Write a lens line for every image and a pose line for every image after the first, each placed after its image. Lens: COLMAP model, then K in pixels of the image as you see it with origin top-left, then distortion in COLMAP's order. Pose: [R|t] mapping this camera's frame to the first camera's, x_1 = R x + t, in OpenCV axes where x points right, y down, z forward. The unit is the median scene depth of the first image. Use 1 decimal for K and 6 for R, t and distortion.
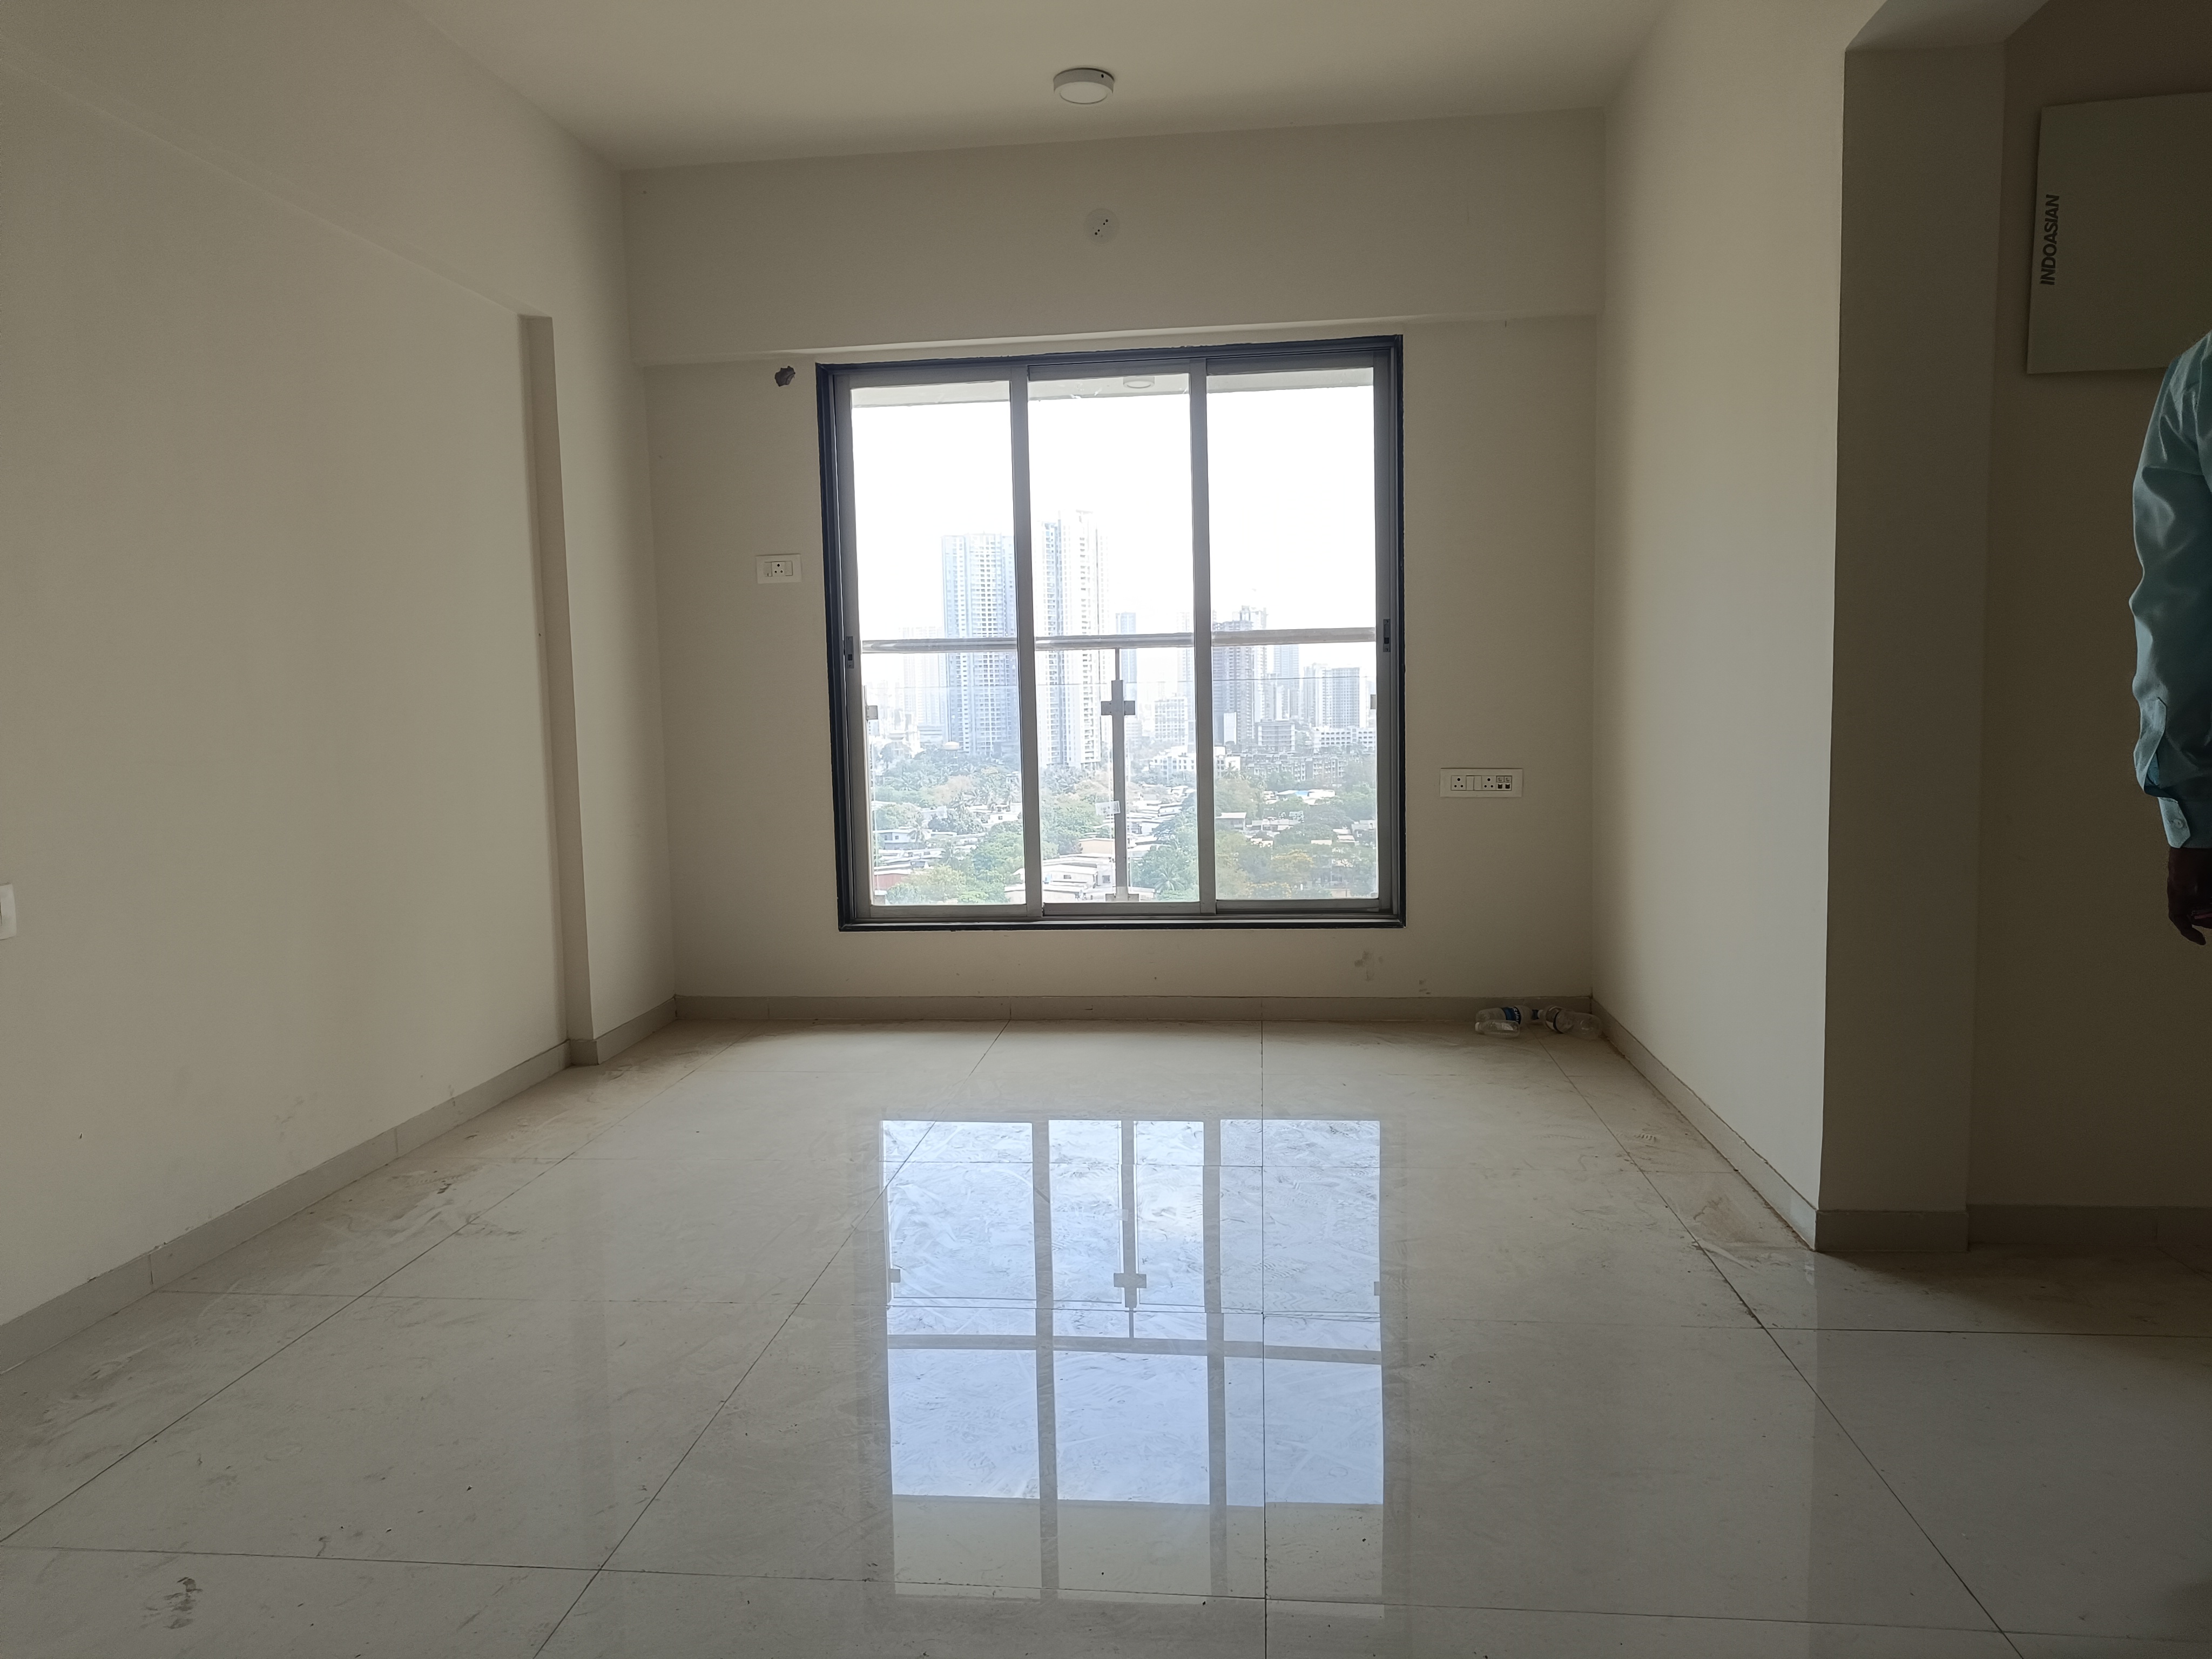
lens RADIAL K [[1546.8, 0, 1098.5], [0, 1546.8, 816.2], [0, 0, 1]] dist [0.041900, -0.055326]
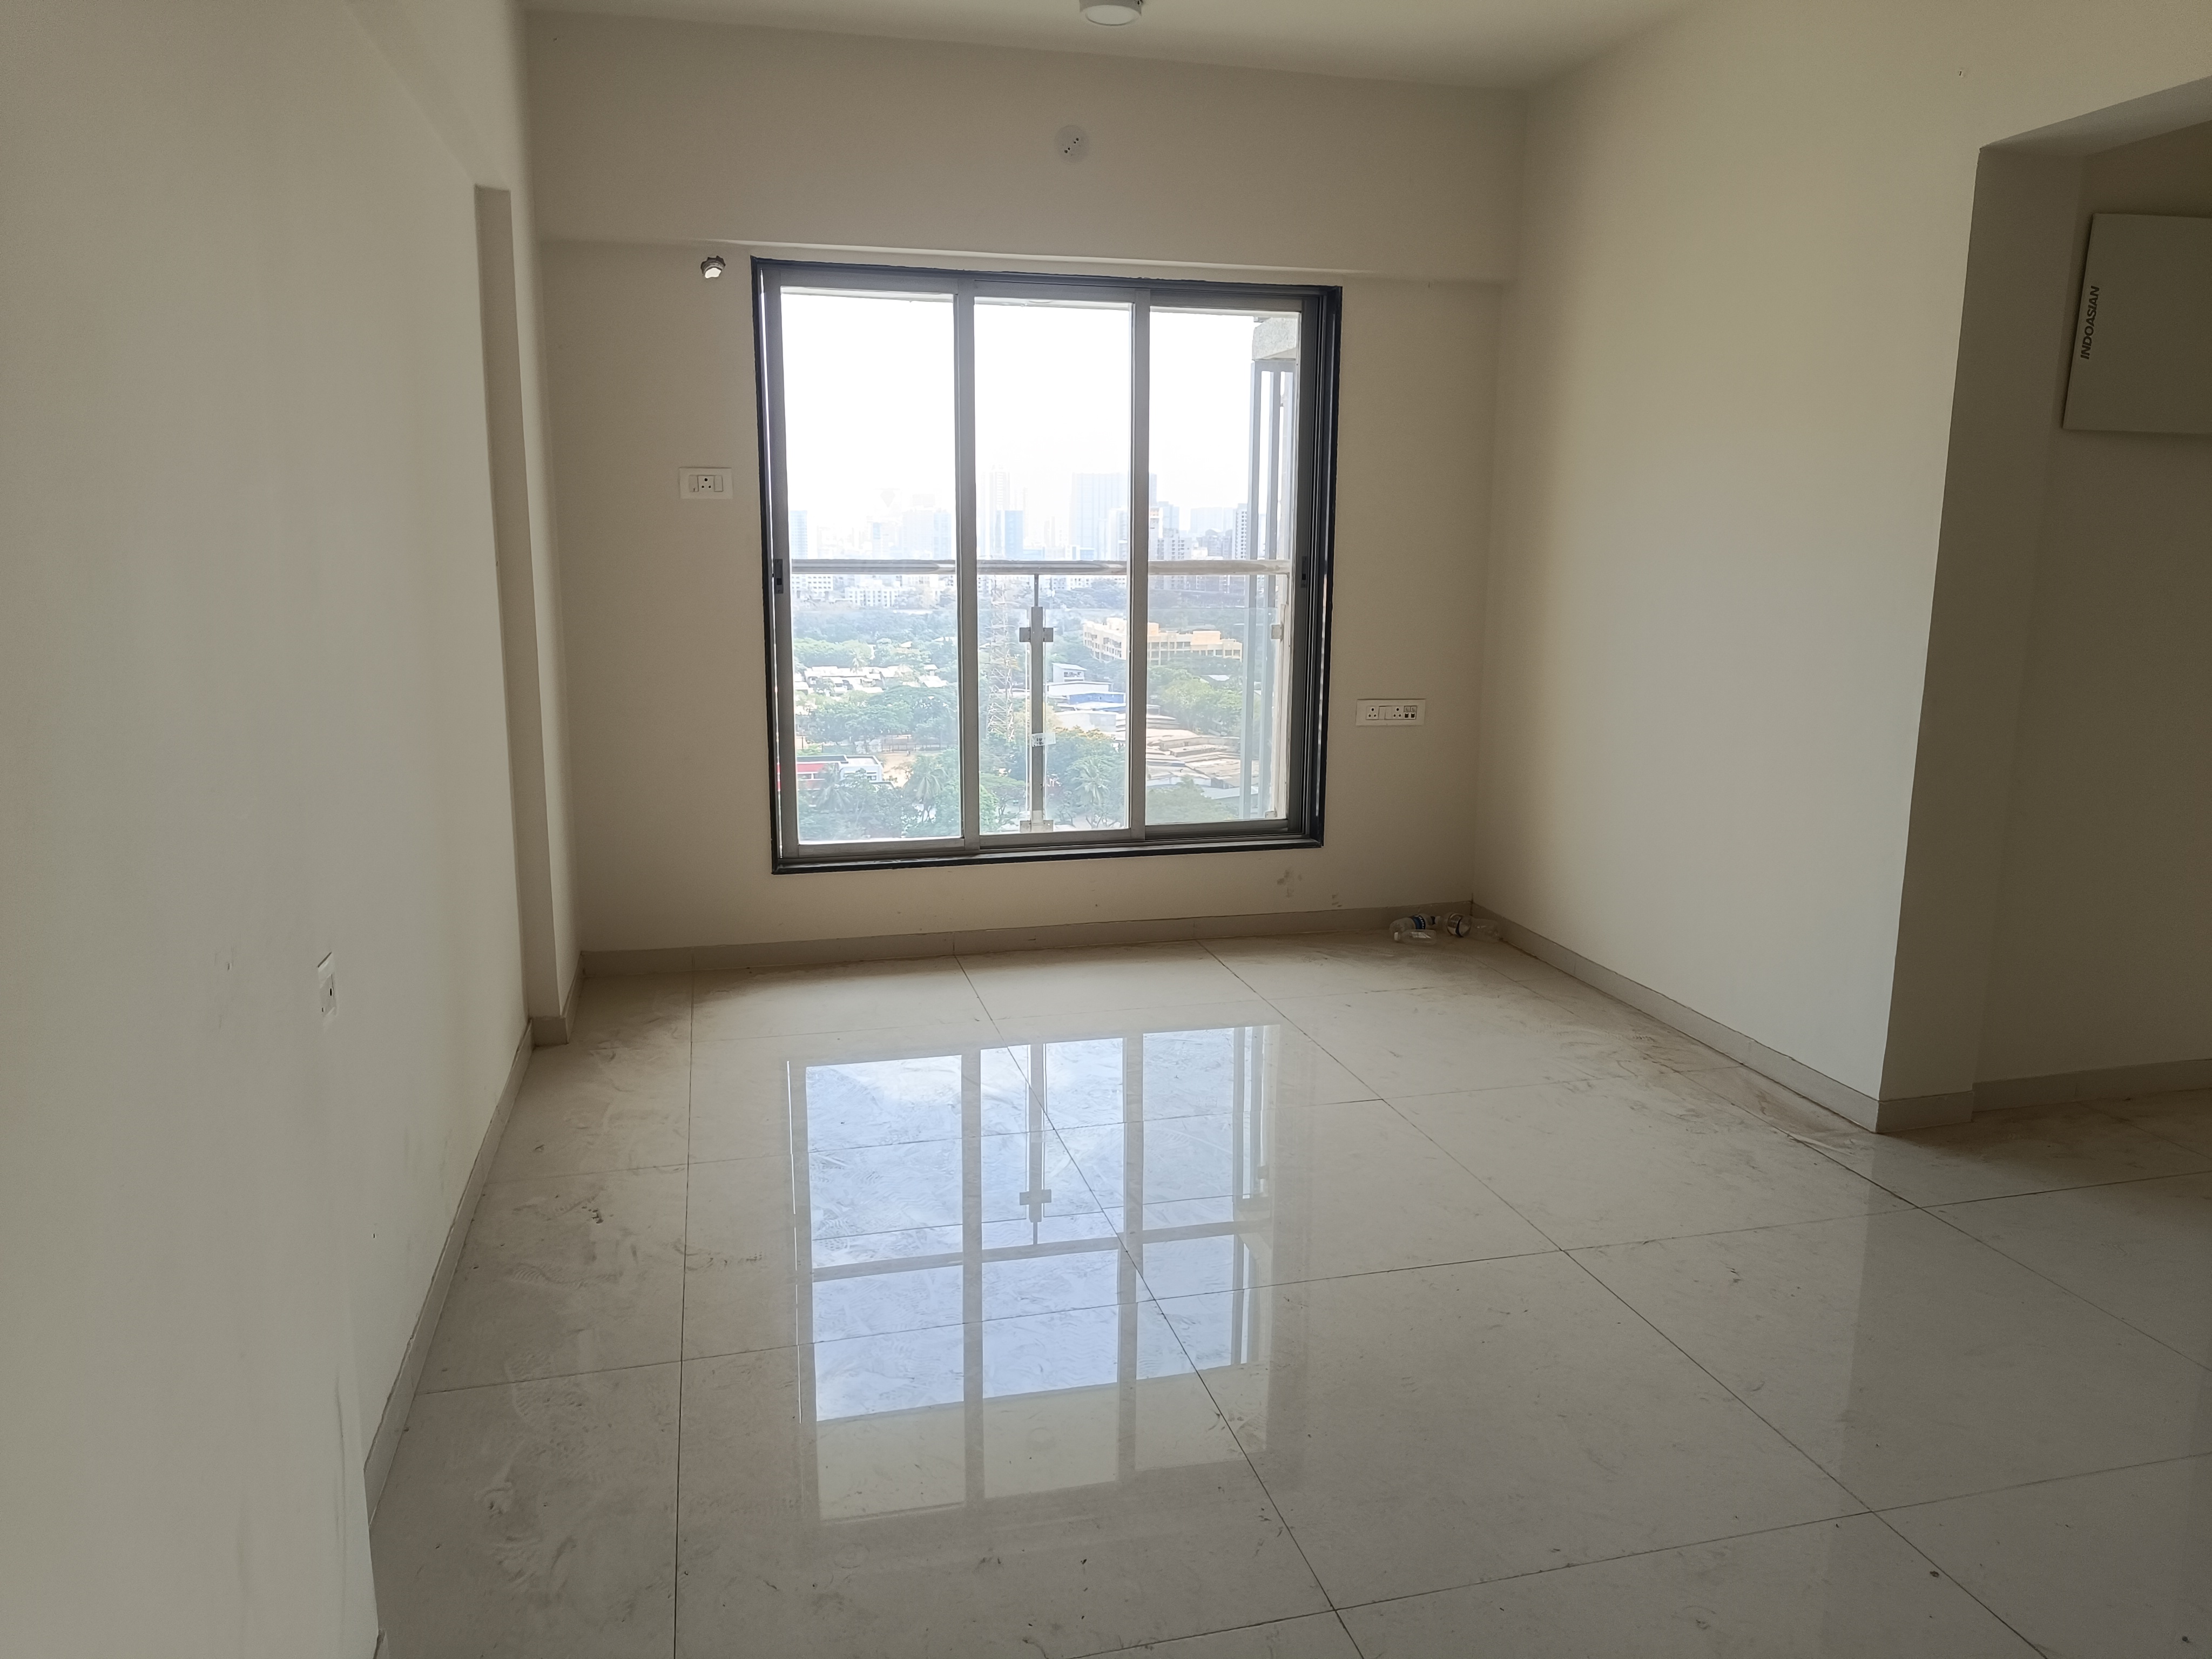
lens RADIAL K [[1541.4, 0, 1126.6], [0, 1541.4, 810.1], [0, 0, 1]] dist [-0.001308, -0.004923]
pose [[0.932843, -0.035030, 0.358576, -0.307978], [0.000653, 0.995425, 0.095546, -0.055371], [-0.360283, -0.088895, 0.928598, 0.056535]]
